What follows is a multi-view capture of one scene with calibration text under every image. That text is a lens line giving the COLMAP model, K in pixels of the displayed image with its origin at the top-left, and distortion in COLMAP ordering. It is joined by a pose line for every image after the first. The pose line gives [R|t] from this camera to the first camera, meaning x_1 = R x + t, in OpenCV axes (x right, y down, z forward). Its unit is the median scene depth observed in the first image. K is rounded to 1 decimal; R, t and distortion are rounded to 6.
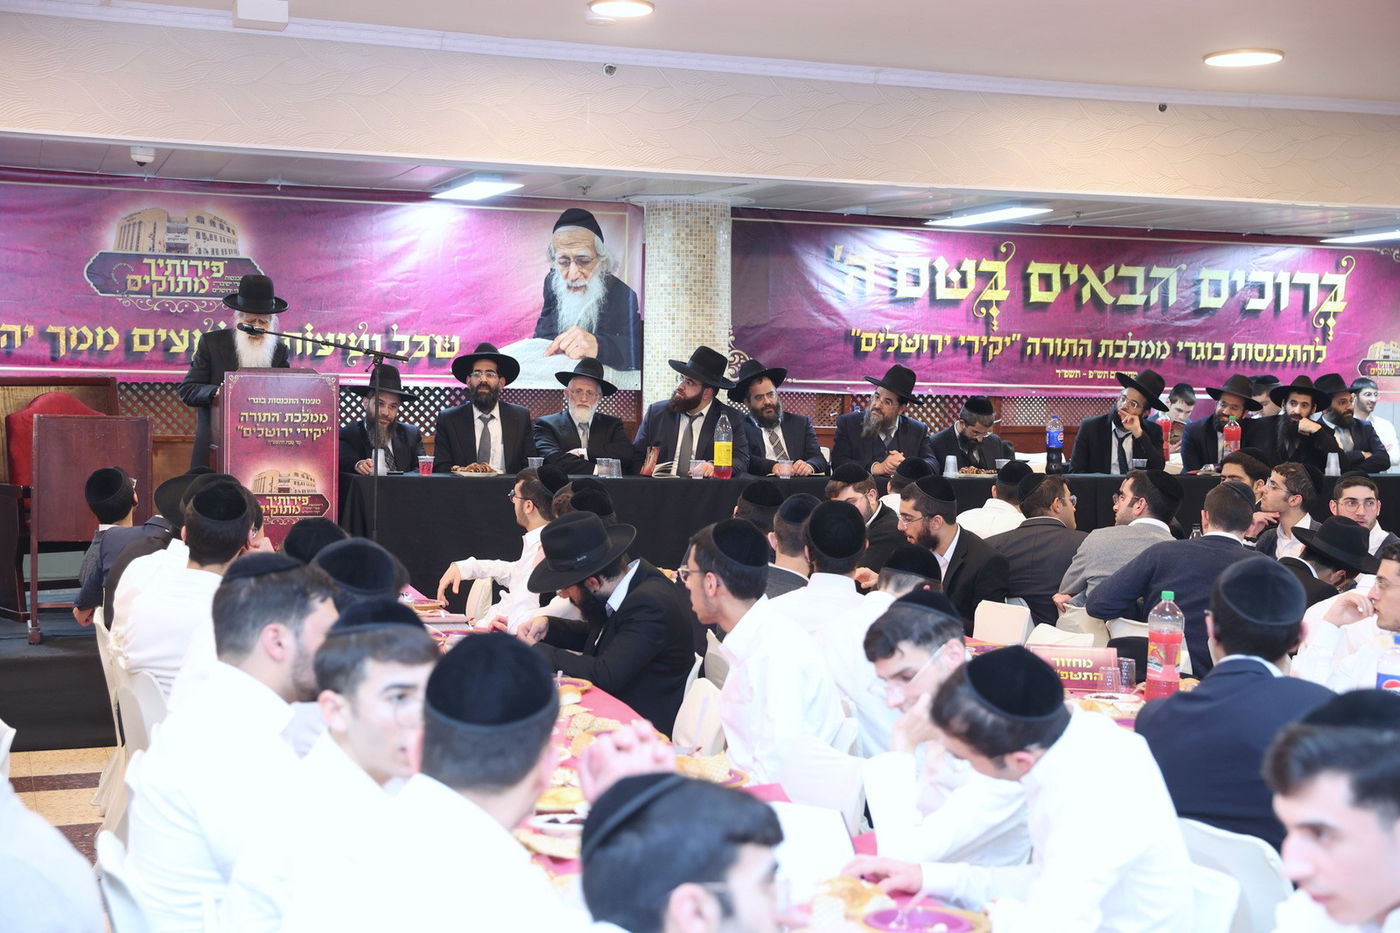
lens RADIAL K [[1924.3, 0, 696.1], [0, 1924.3, 481.7], [0, 0, 1]] dist [0.085032, 0.129762]
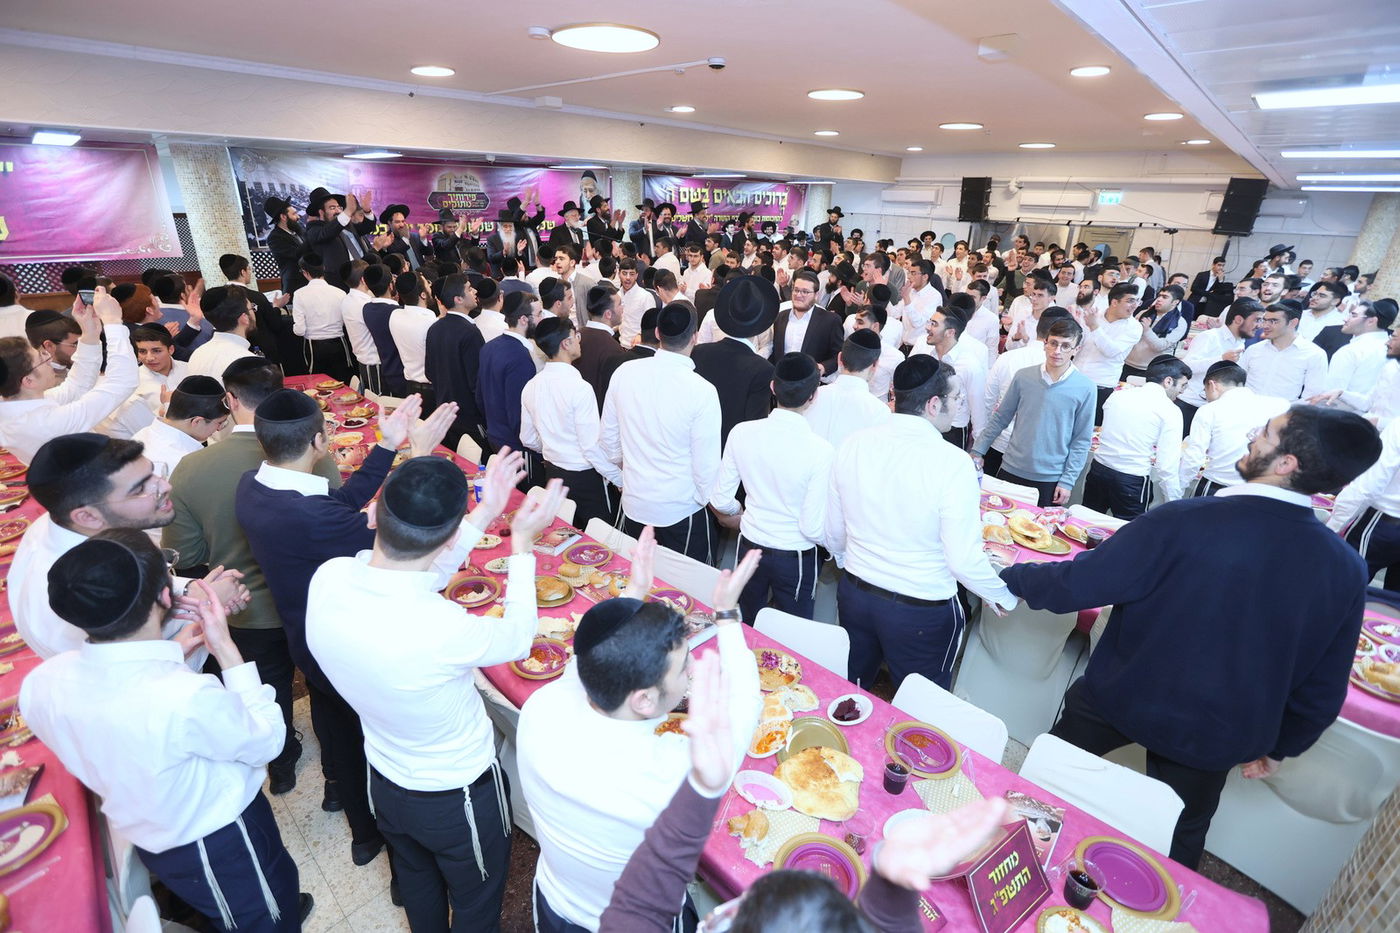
lens RADIAL K [[644.5, 0, 695.3], [0, 644.5, 462.7], [0, 0, 1]] dist [-0.050490, 0.017884]
pose [[0.894102, -0.165276, 0.416253, -0.376508], [0.013063, 0.938645, 0.344636, -0.063423], [-0.447674, -0.302702, 0.841403, 0.053218]]
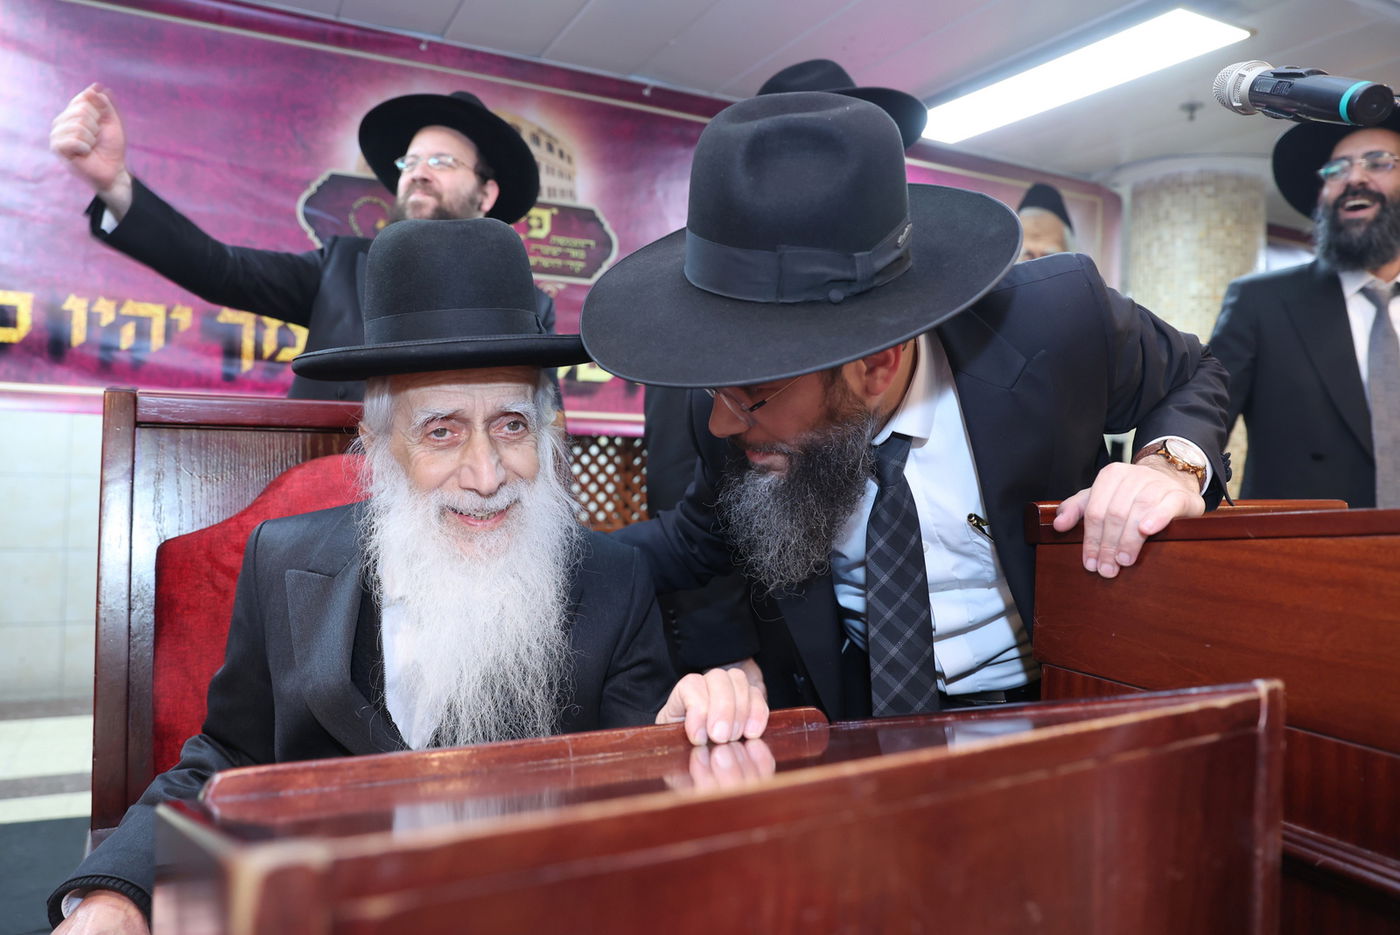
lens RADIAL K [[978.3, 0, 673.2], [0, 978.3, 442.0], [0, 0, 1]] dist [-0.122863, 0.082313]
pose [[0.995383, 0.019544, 0.093973, -0.224504], [-0.014753, 0.998569, -0.051409, -0.033620], [-0.094843, 0.049785, 0.994247, 0.699660]]
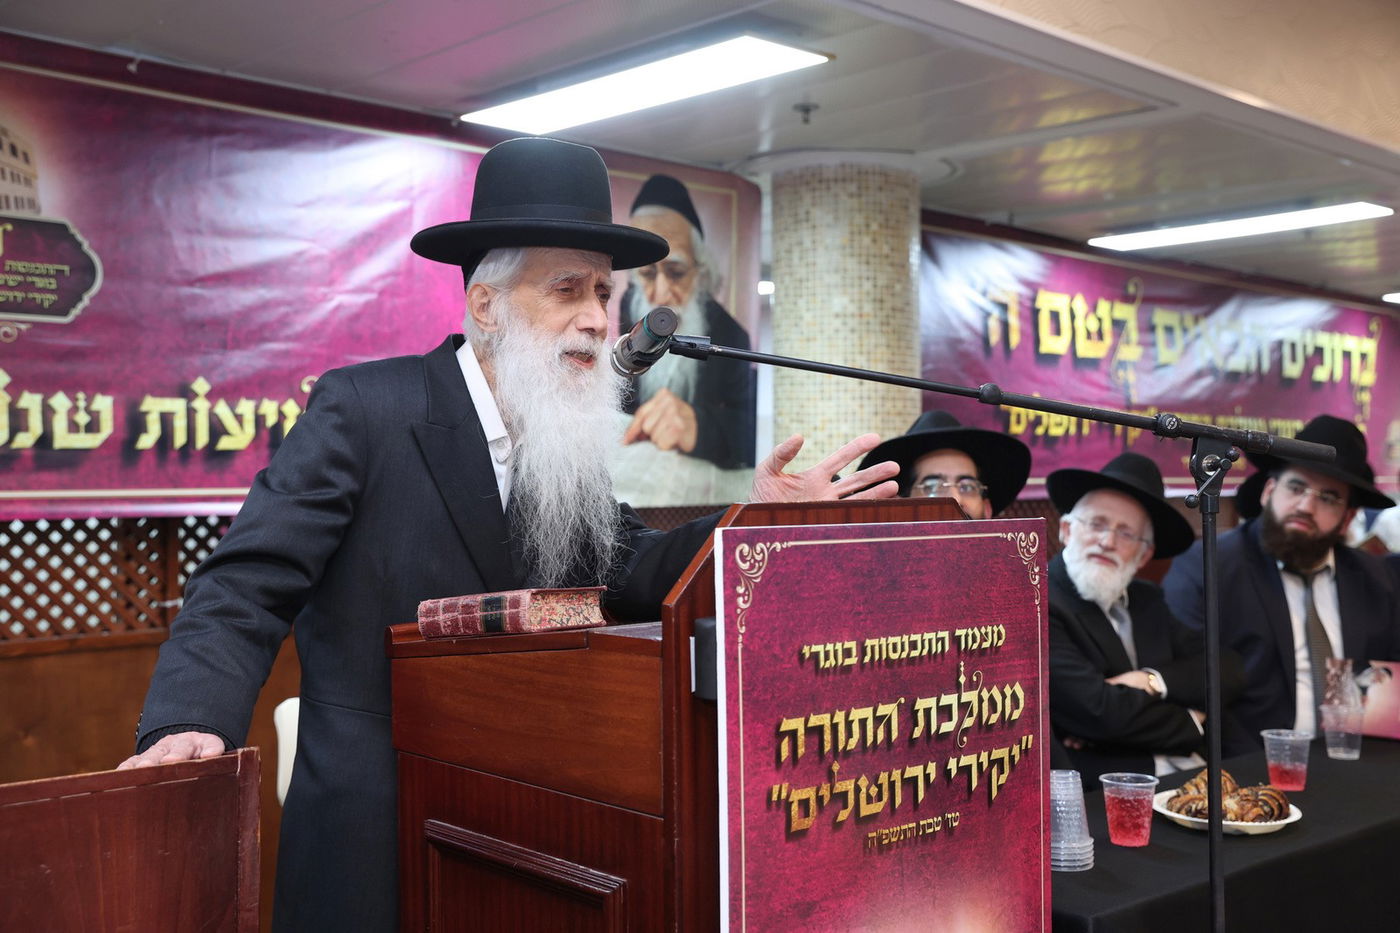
lens RADIAL K [[1487.3, 0, 700.0], [0, 1487.3, 466.5], [0, 0, 1]] dist [-0.013135, 0.164257]
pose [[0.919405, -0.016532, 0.392964, -0.224023], [0.036776, 0.998353, -0.044042, -0.041218], [-0.391588, 0.054944, 0.918499, 0.625613]]
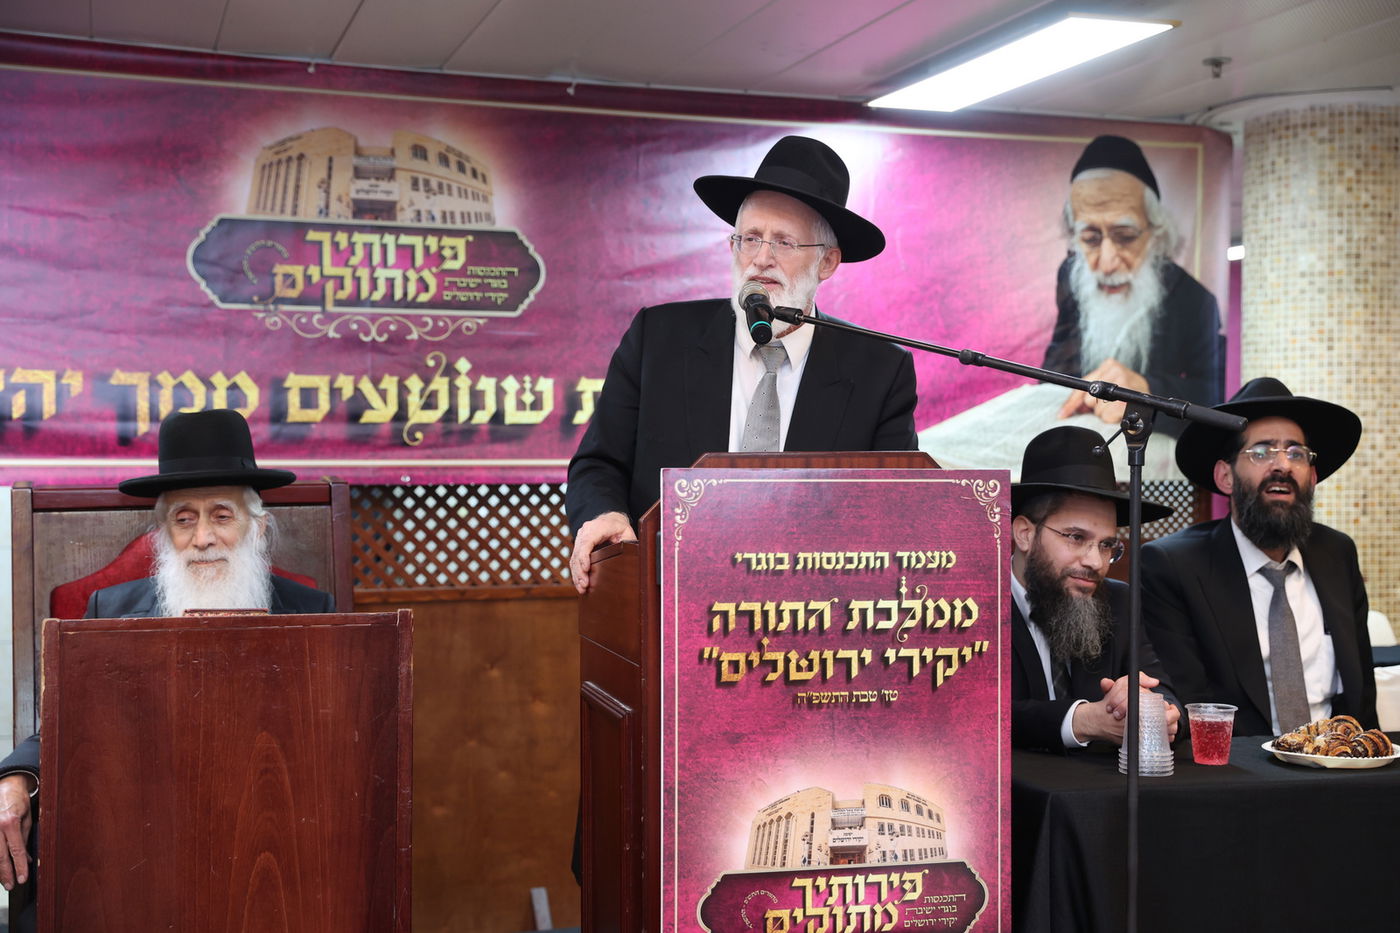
lens RADIAL K [[1759.8, 0, 701.5], [0, 1759.8, 478.6], [0, 0, 1]] dist [0.056816, 0.064867]
pose [[0.999737, -0.016588, -0.015857, -0.170523], [0.015957, 0.999105, -0.039166, -0.032497], [0.016493, 0.038902, 0.999107, 0.532939]]
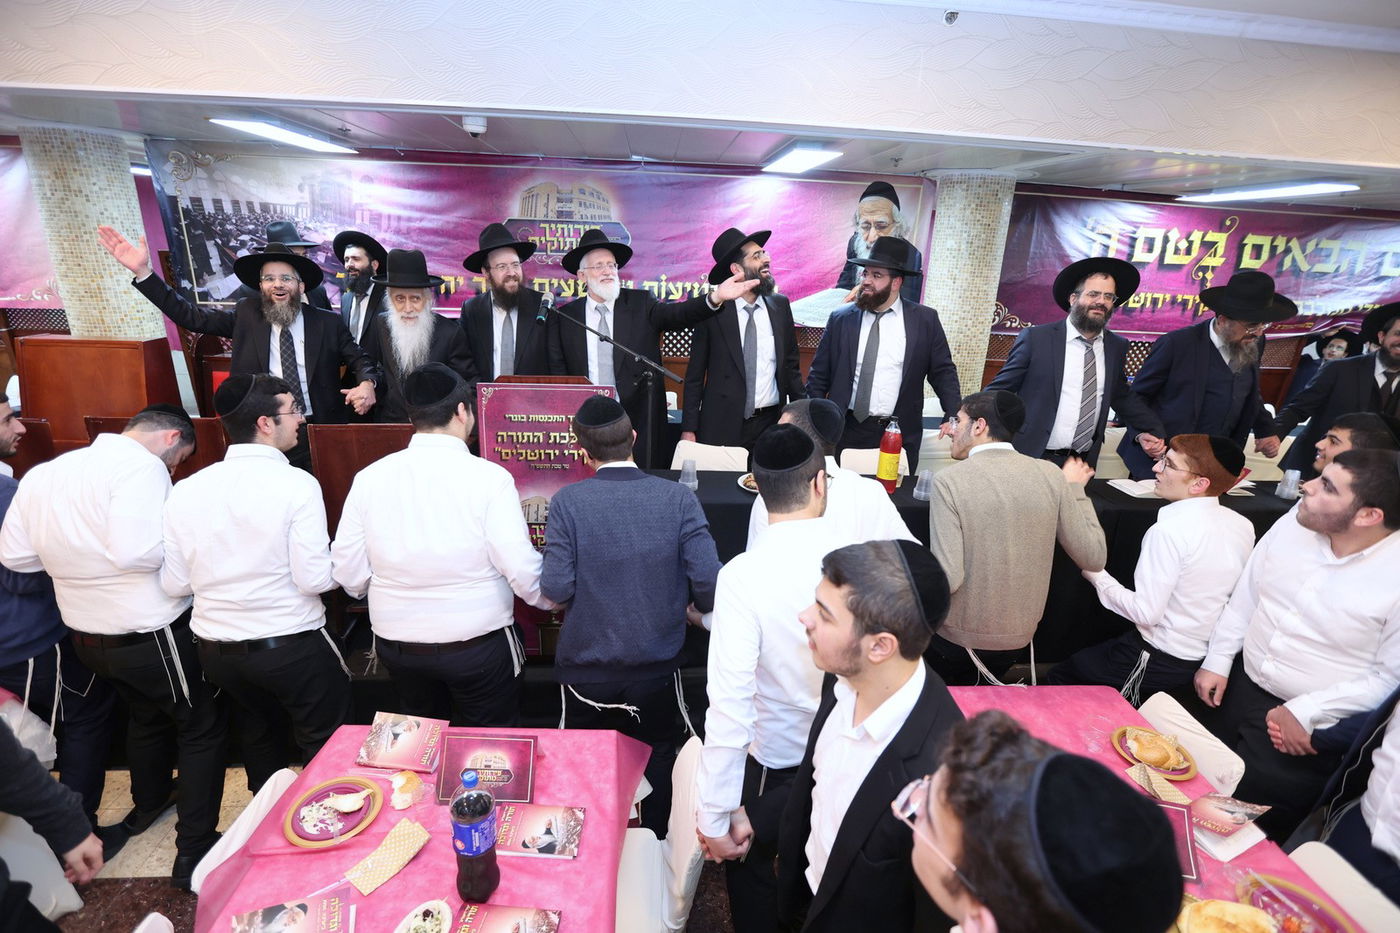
lens RADIAL K [[644.5, 0, 695.3], [0, 644.5, 462.7], [0, 0, 1]] dist [-0.050490, 0.017884]
pose [[0.962018, 0.106761, -0.251245, -0.055652], [-0.037534, 0.963343, 0.265632, -0.073580], [0.270394, -0.246113, 0.930761, 0.556687]]
